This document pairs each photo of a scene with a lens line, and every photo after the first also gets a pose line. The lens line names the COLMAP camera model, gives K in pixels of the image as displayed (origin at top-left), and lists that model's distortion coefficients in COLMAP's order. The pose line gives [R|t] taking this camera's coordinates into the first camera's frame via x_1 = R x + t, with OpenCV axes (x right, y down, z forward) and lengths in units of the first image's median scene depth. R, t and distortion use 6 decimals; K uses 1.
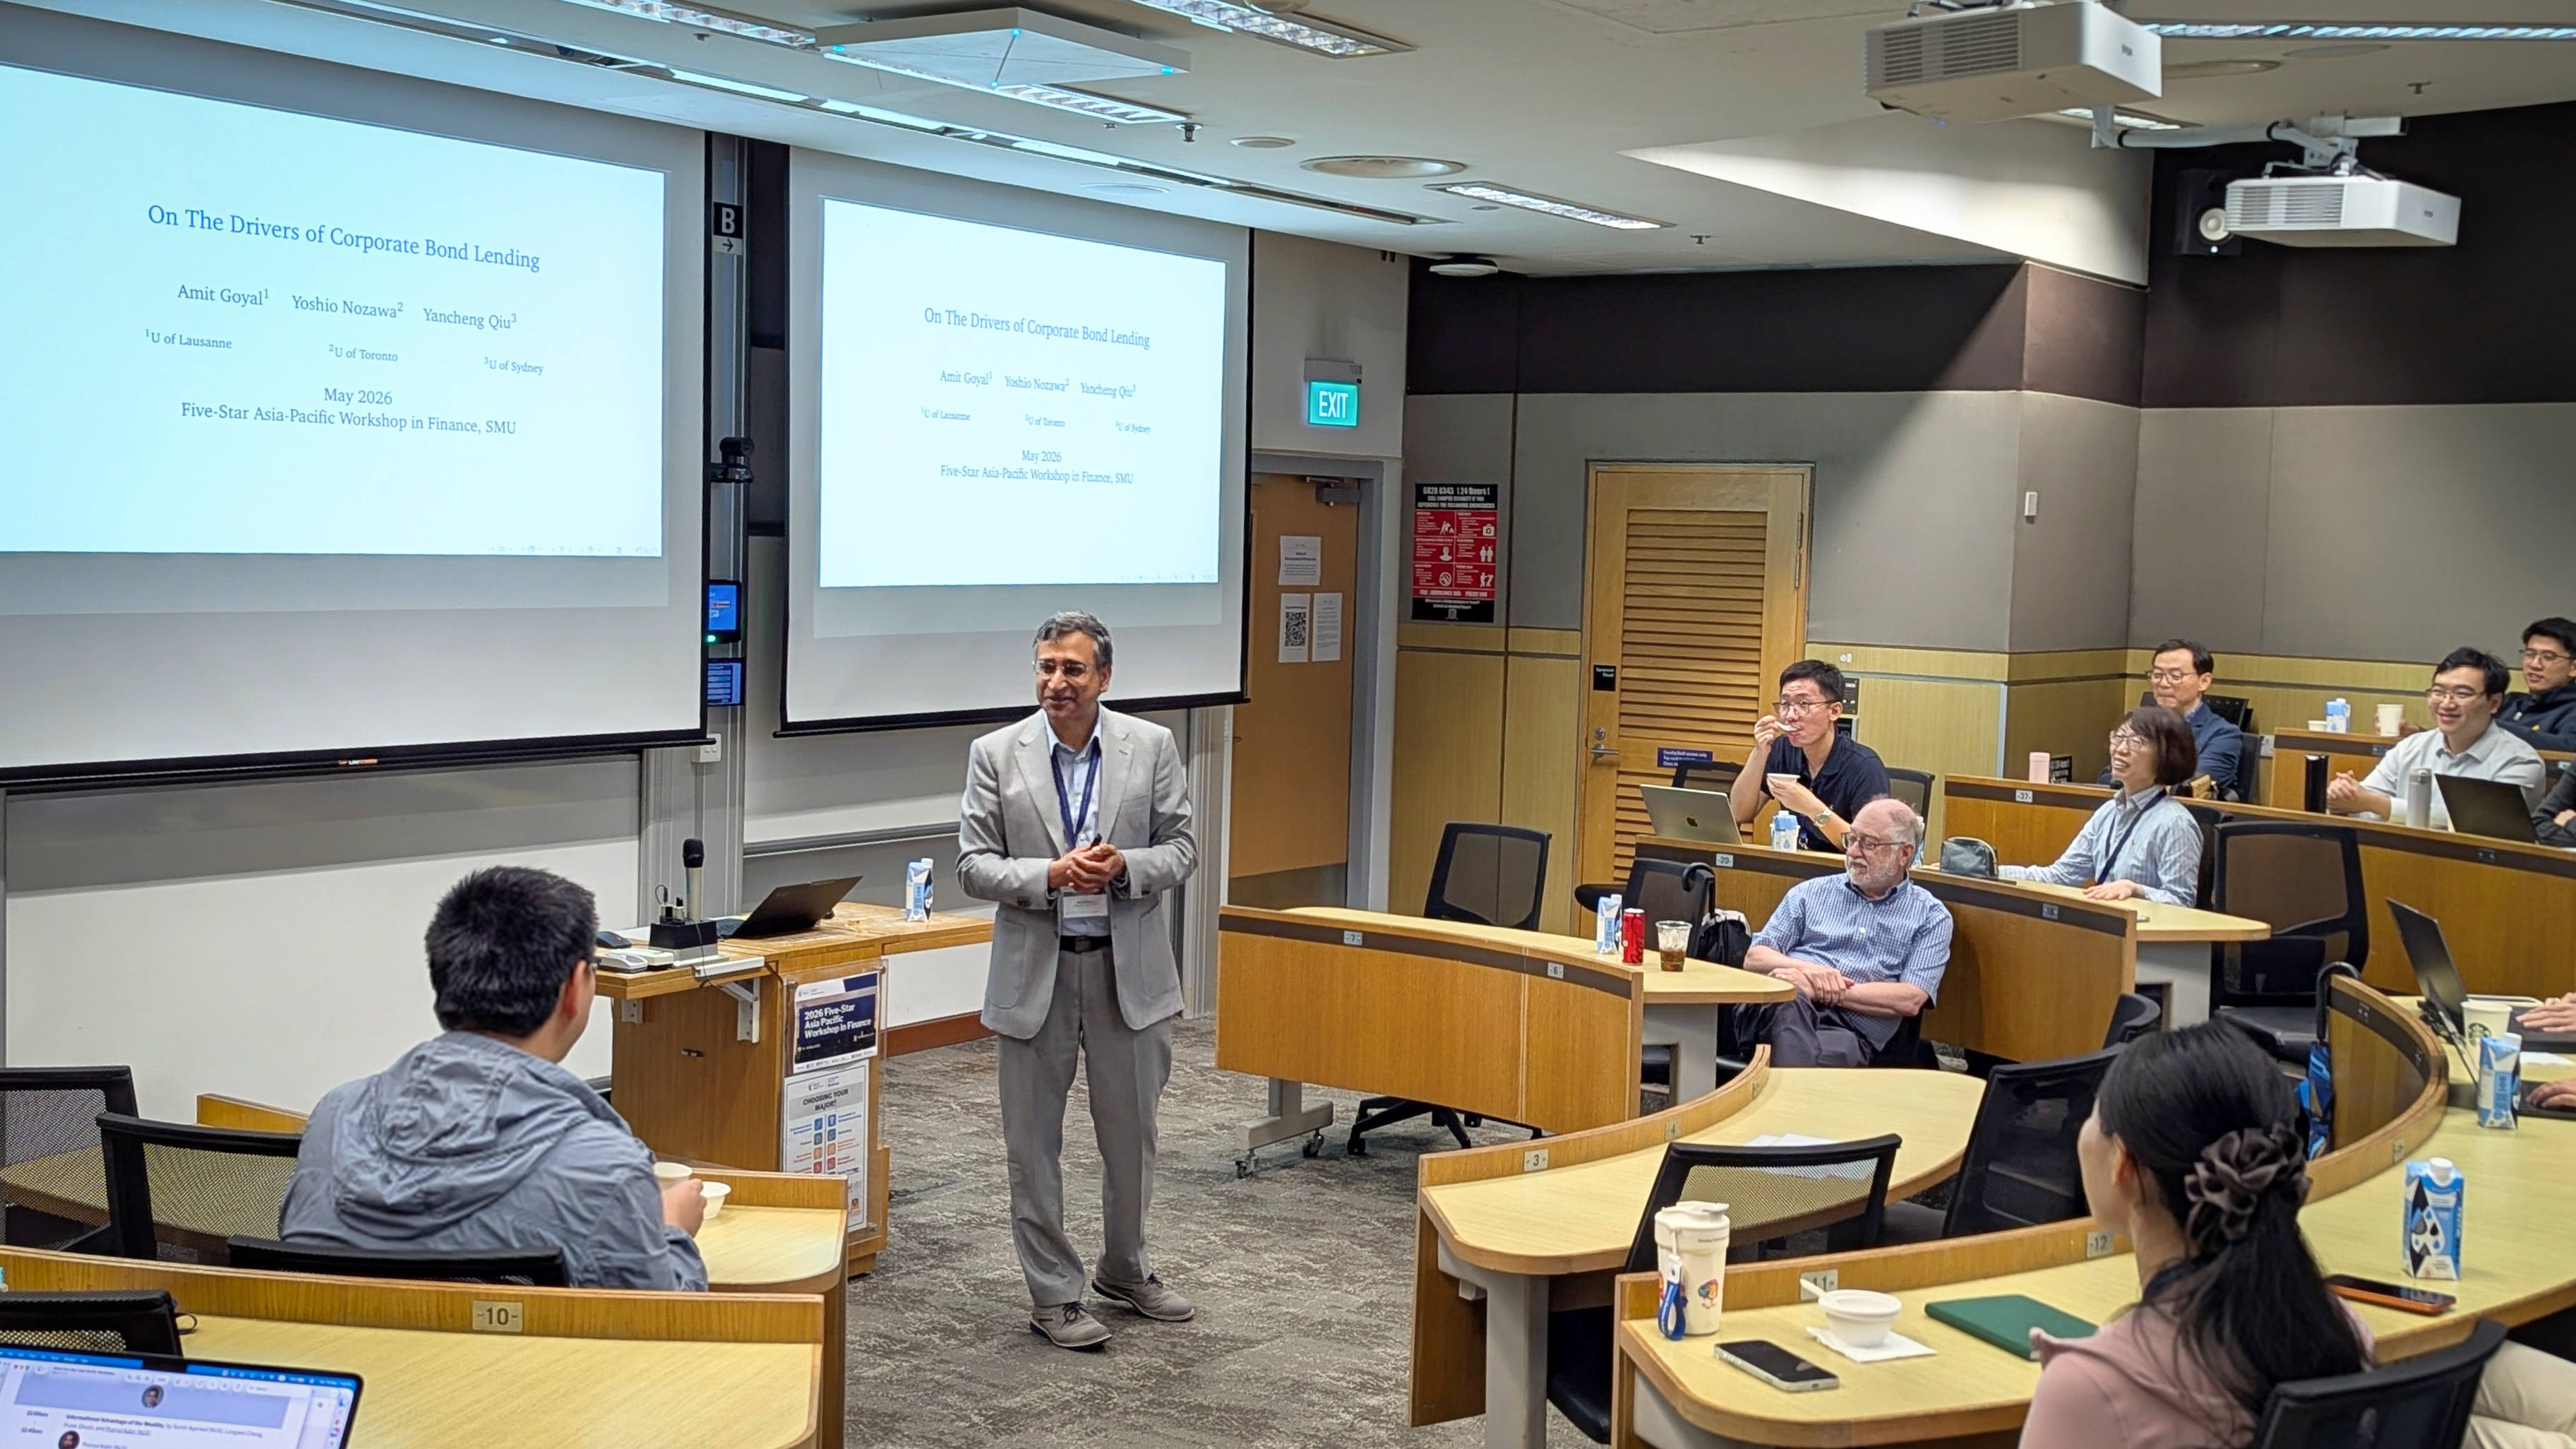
lens RADIAL K [[2729.4, 0, 1315.6], [0, 2729.4, 723.3], [0, 0, 1]] dist [0.204782, -0.502712]
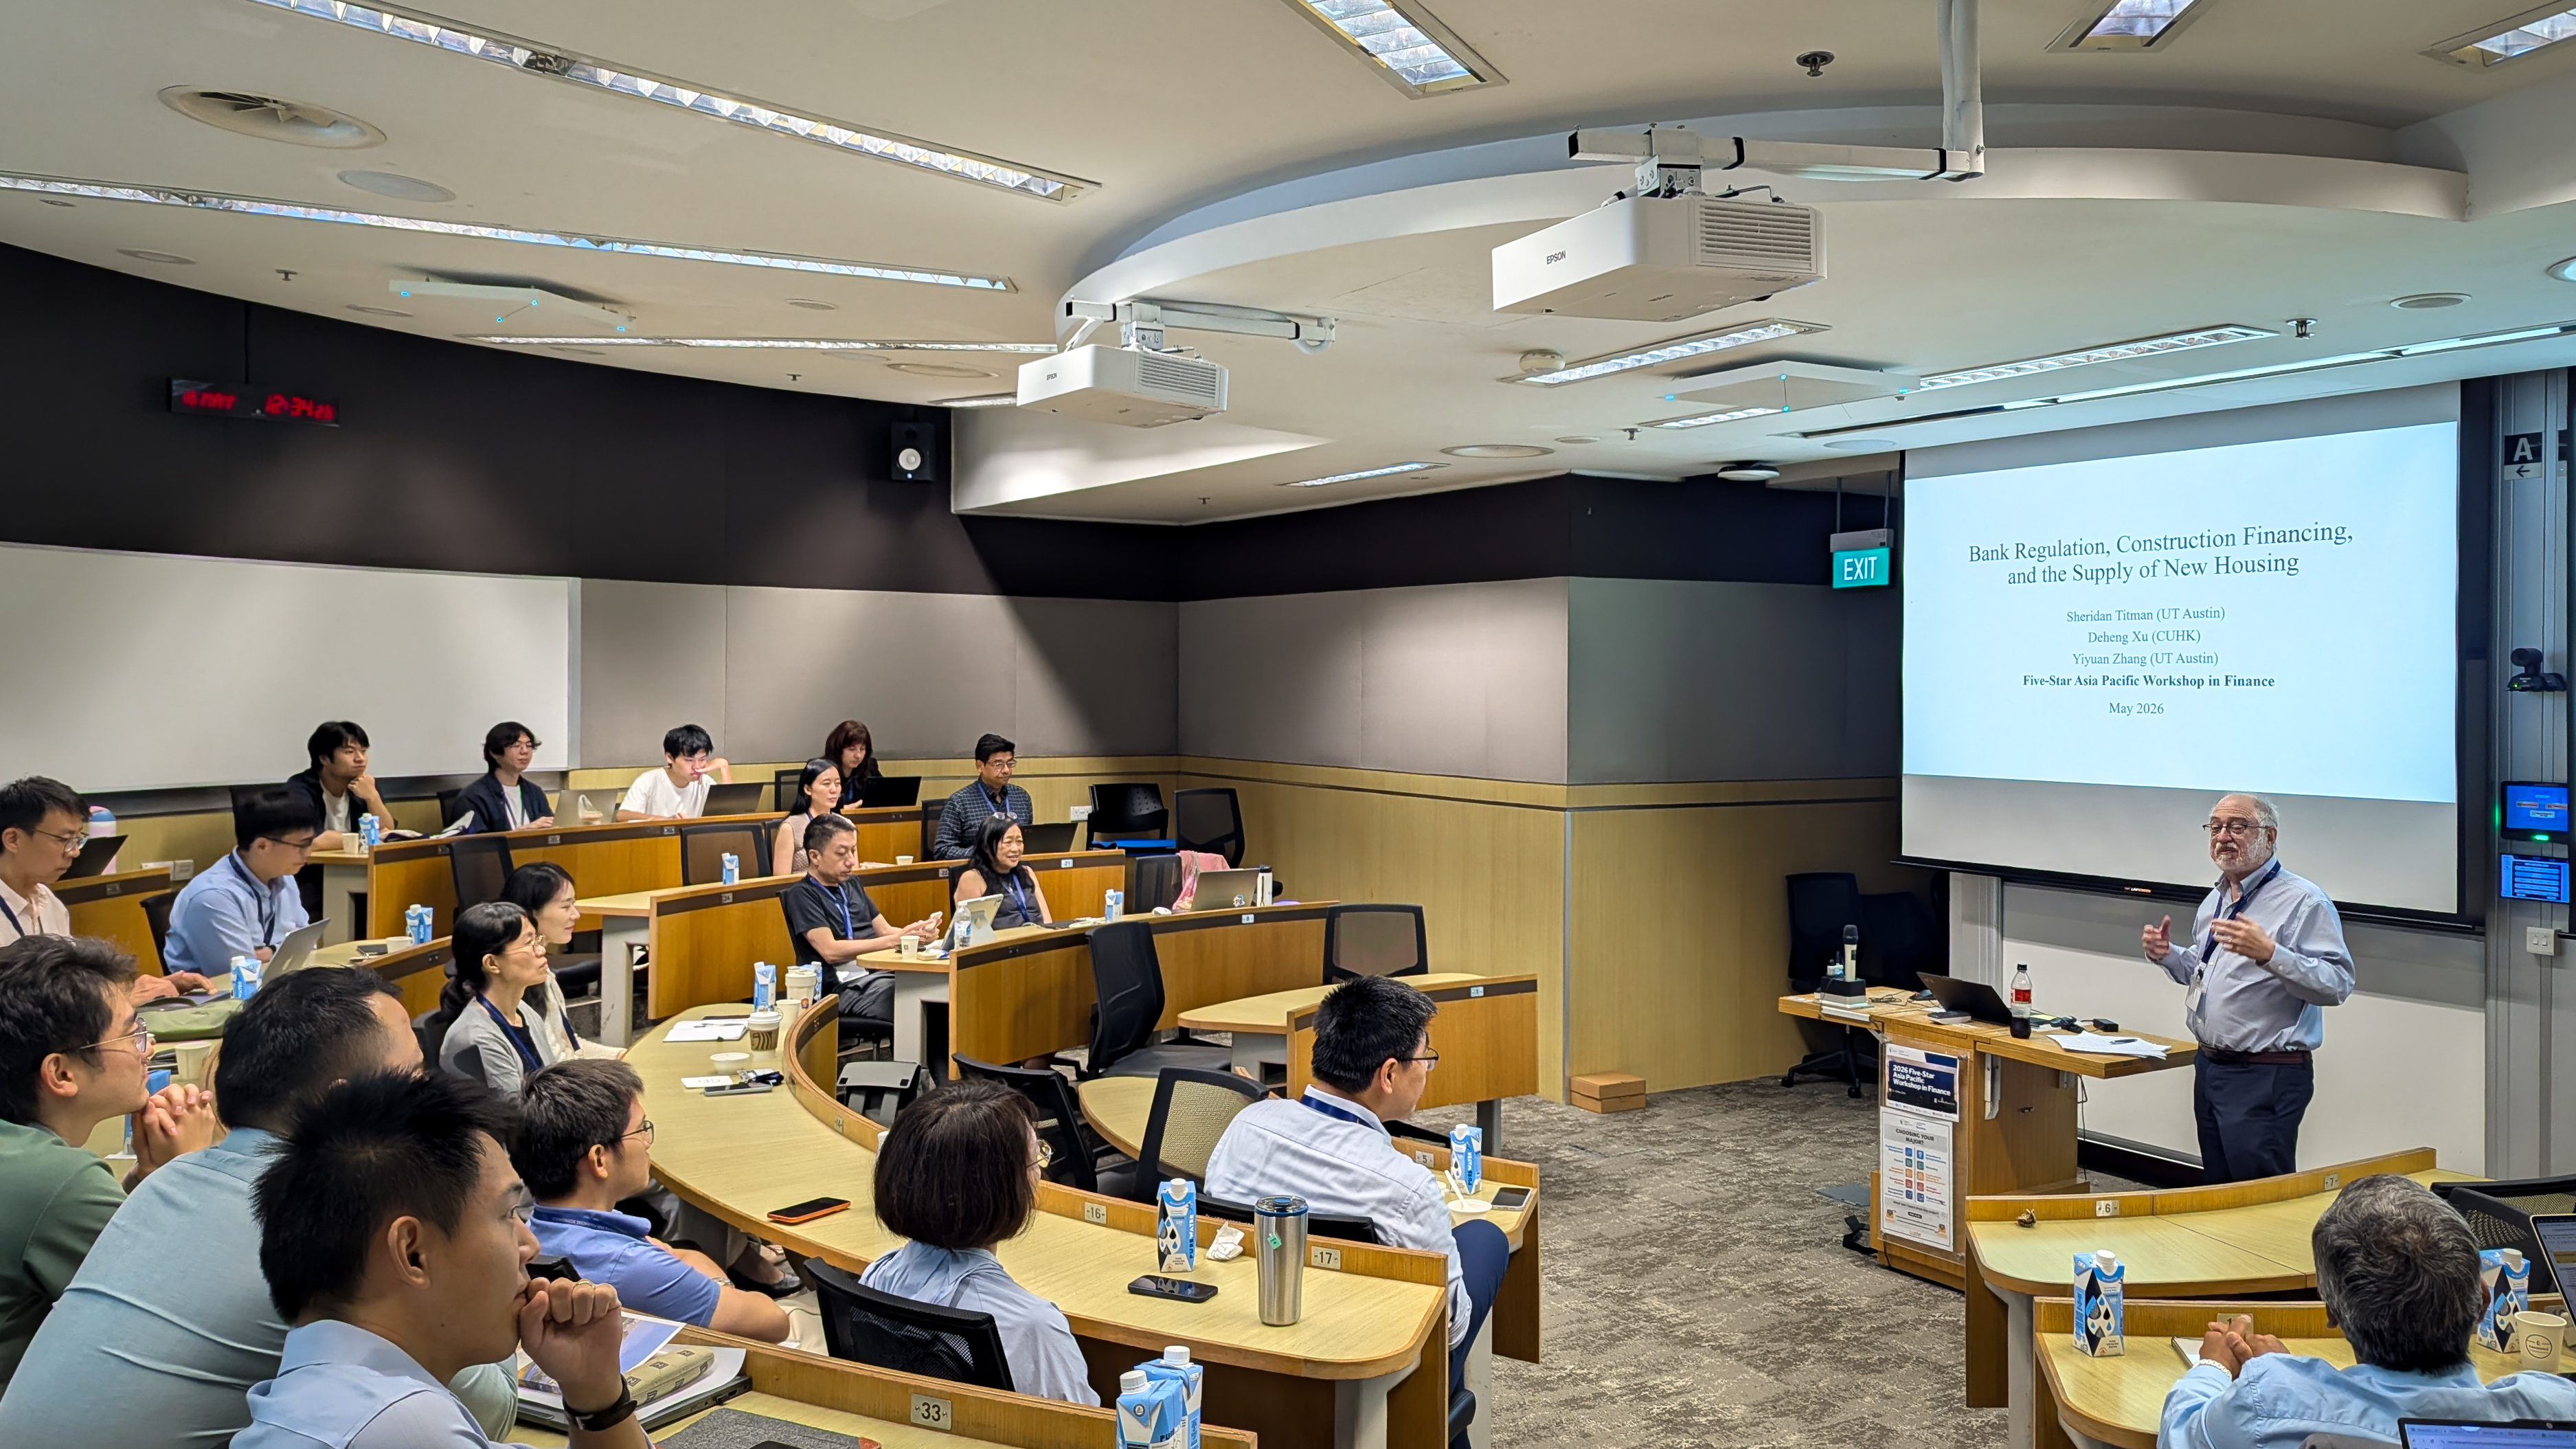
lens RADIAL K [[1945.0, 0, 1374.4], [0, 1945.0, 682.9], [0, 0, 1]] dist [0.062244, -0.042822]
pose [[-0.382740, -0.032883, -0.923271, 0.705360], [-0.084880, 0.996391, -0.000301, -0.055389], [0.919949, 0.078252, -0.384150, 0.938114]]
